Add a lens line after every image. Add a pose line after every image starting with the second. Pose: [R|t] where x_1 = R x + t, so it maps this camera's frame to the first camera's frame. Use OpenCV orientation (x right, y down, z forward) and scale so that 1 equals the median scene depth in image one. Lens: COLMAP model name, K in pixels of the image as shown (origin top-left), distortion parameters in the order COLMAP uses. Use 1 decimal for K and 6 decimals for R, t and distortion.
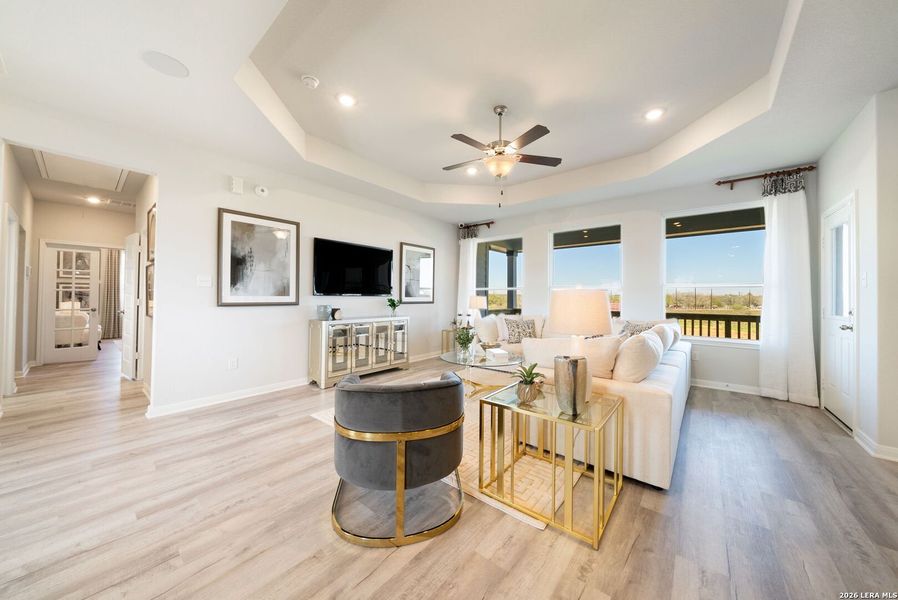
lens RADIAL K [[309.0, 0, 449.1], [0, 309.0, 295.3], [0, 0, 1]] dist [-0.005048, 0.000150]
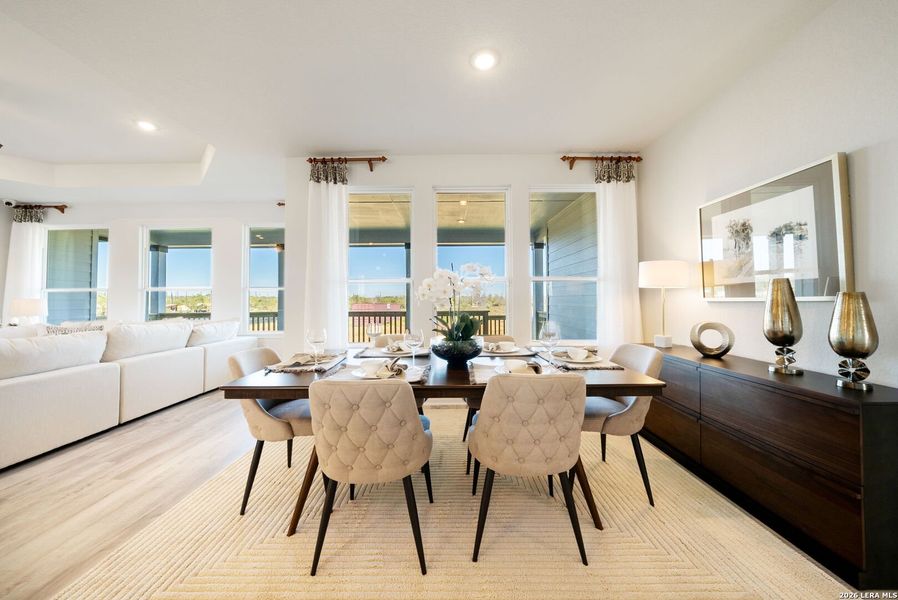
lens RADIAL K [[309.0, 0, 450.9], [0, 309.0, 294.5], [0, 0, 1]] dist [-0.005048, 0.000150]
pose [[0.769828, -0.003446, 0.638242, 0.655152], [0.008390, 0.999954, -0.004721, 0.005623], [-0.638196, 0.008989, 0.769821, -0.397574]]
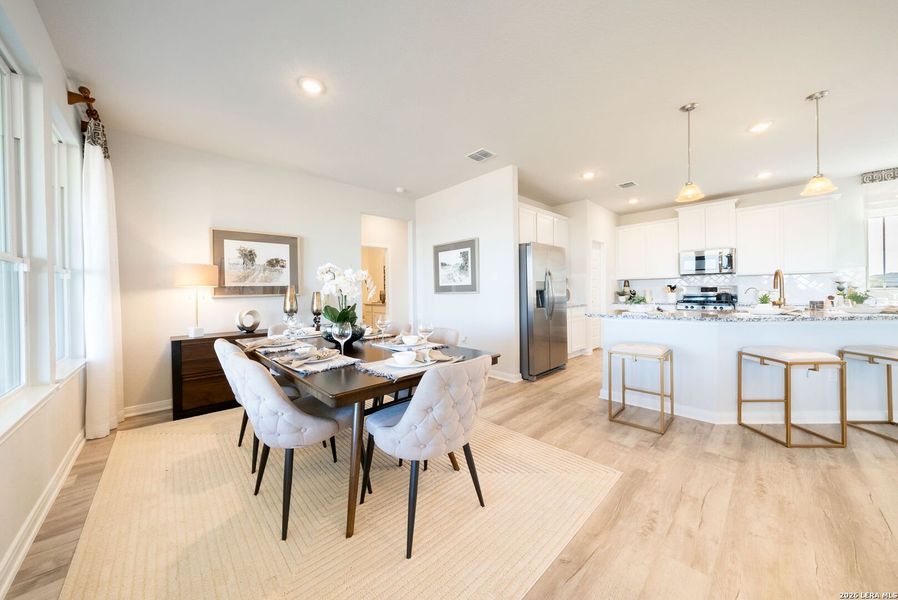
lens RADIAL K [[309.0, 0, 447.2], [0, 309.0, 293.3], [0, 0, 1]] dist [-0.005048, 0.000150]
pose [[-0.991974, 0.006488, 0.126278, 0.704874], [0.006498, 0.999979, -0.000328, 0.012977], [-0.126278, 0.000495, -0.991995, 0.581141]]
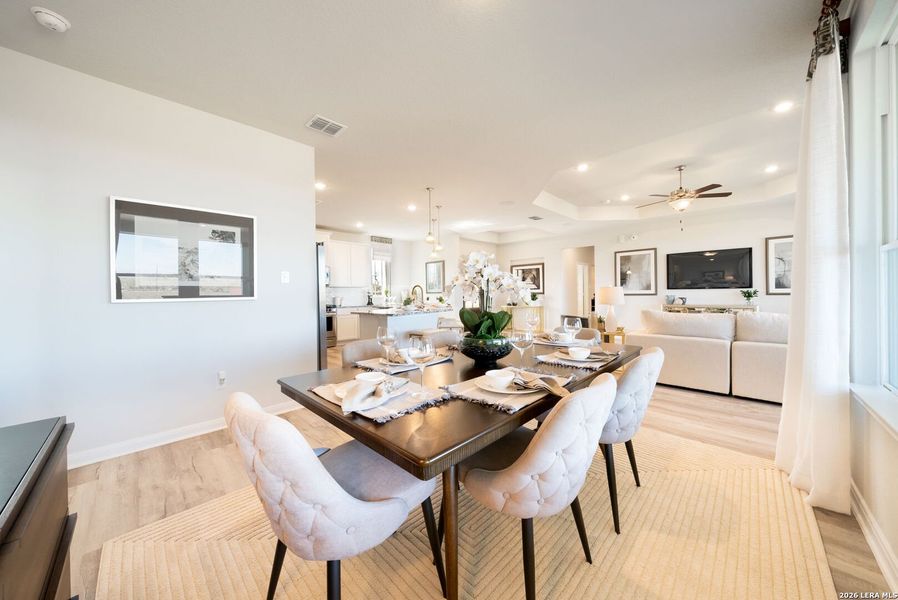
lens RADIAL K [[309.0, 0, 451.3], [0, 309.0, 293.6], [0, 0, 1]] dist [-0.005048, 0.000150]
pose [[-0.079621, -0.006893, -0.996801, 1.462293], [0.020059, 0.999763, -0.008515, 0.016107], [0.996623, -0.020672, -0.079464, -0.025335]]
